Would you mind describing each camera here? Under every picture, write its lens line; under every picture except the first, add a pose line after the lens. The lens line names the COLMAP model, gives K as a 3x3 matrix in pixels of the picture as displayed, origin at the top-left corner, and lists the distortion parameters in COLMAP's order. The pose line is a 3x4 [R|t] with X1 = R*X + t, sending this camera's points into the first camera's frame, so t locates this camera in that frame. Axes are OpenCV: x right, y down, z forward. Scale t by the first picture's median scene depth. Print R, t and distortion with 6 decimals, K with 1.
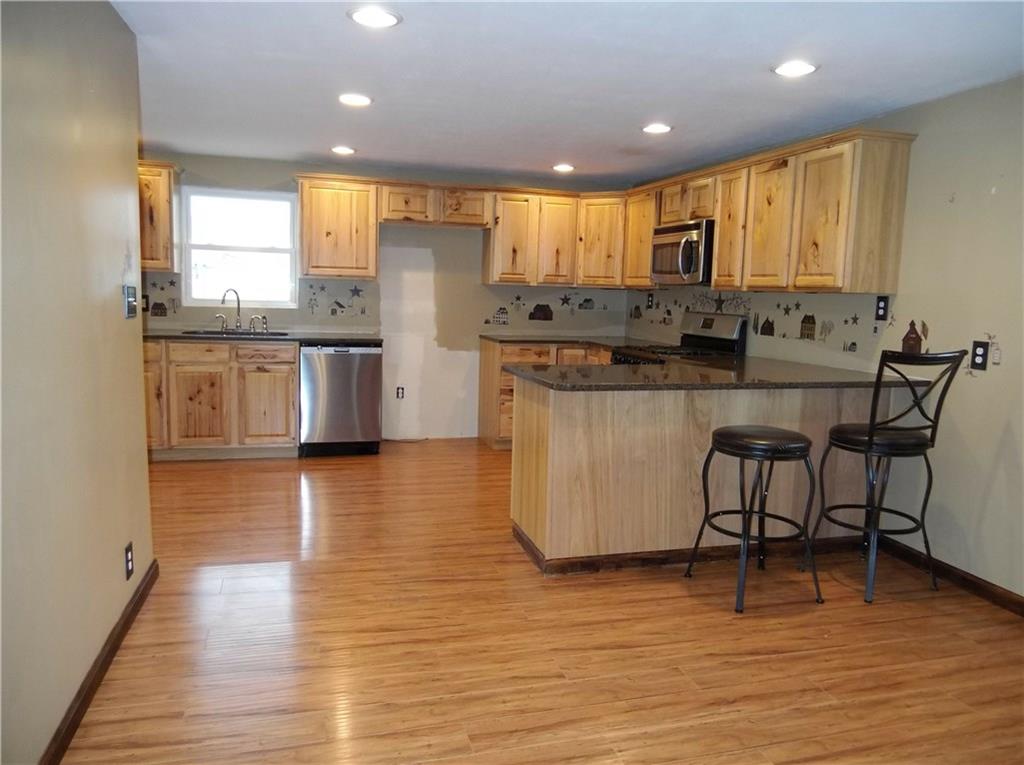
lens RADIAL K [[751.6, 0, 502.1], [0, 751.6, 383.3], [0, 0, 1]] dist [-0.005340, -0.005419]
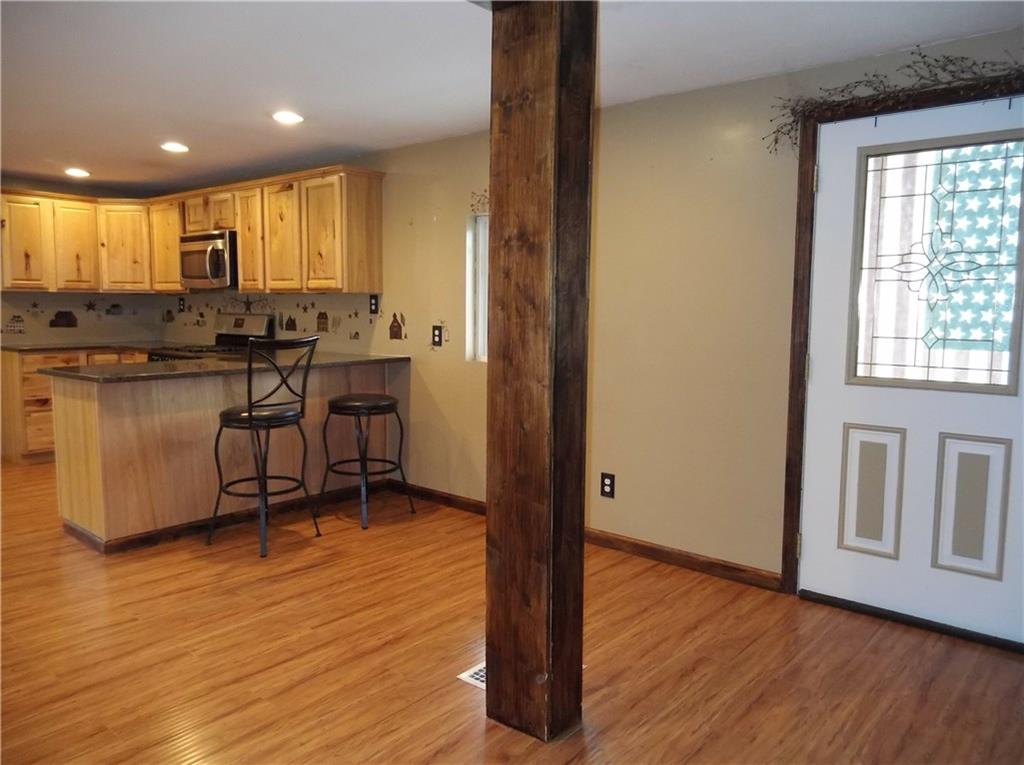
lens RADIAL K [[751.6, 0, 502.1], [0, 751.6, 383.3], [0, 0, 1]] dist [-0.005340, -0.005419]
pose [[0.826456, -0.081170, 0.557119, -0.031382], [0.084734, 0.996214, 0.019447, 0.020516], [-0.556588, 0.031135, 0.830205, -0.138327]]
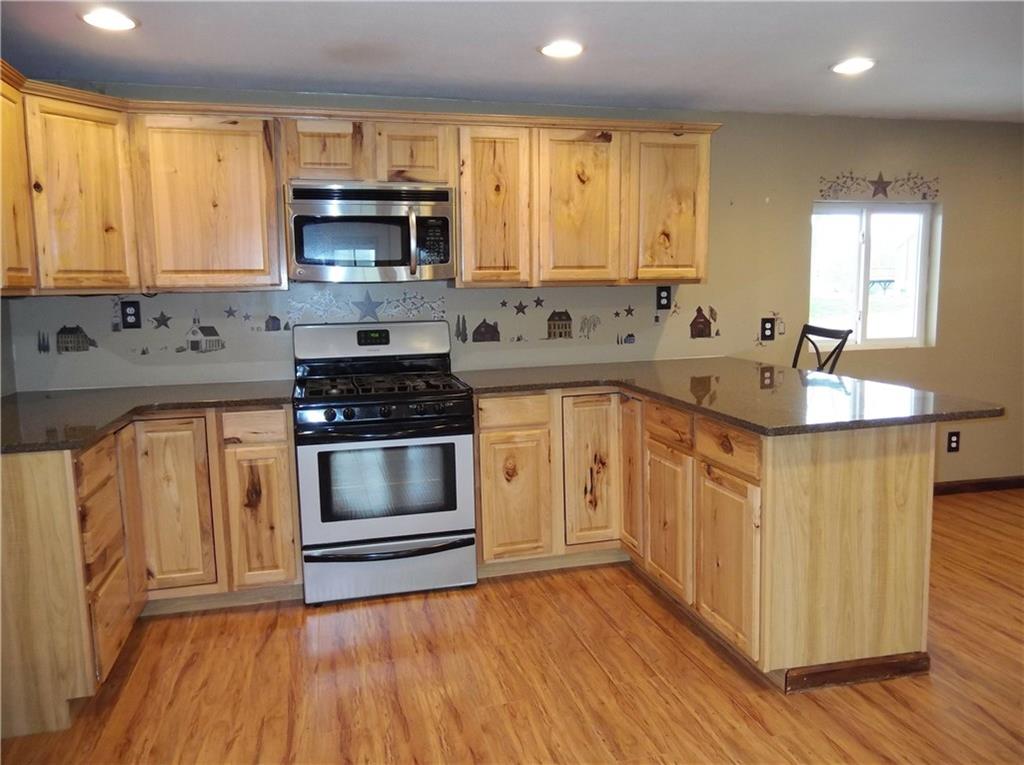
lens RADIAL K [[767.6, 0, 505.6], [0, 767.6, 384.1], [0, 0, 1]] dist [-0.005432, -0.005348]
pose [[0.024530, -0.156611, 0.987356, -0.406524], [0.141389, 0.978269, 0.151657, -0.123548], [-0.989650, 0.135881, 0.046140, 0.831368]]
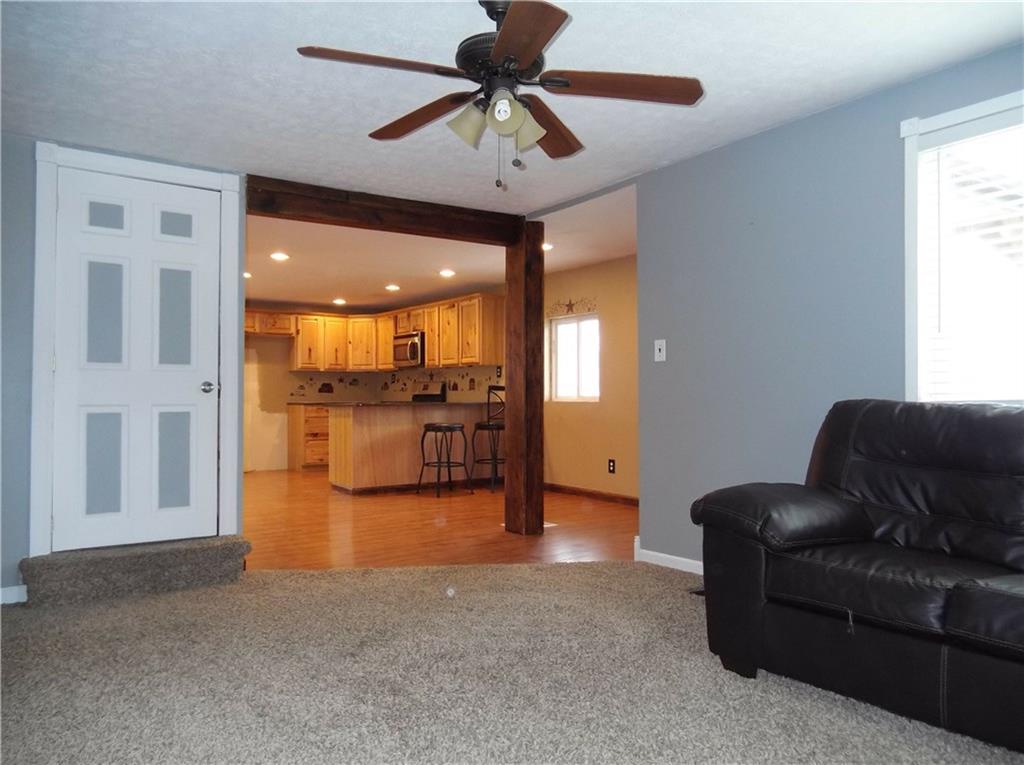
lens RADIAL K [[751.4, 0, 489.9], [0, 751.4, 383.5], [0, 0, 1]] dist [-0.001412, -0.000518]
pose [[0.948261, -0.026090, 0.316419, -0.148262], [0.068436, 0.989987, -0.123463, 0.140910], [-0.310030, 0.138730, 0.940551, -0.732328]]
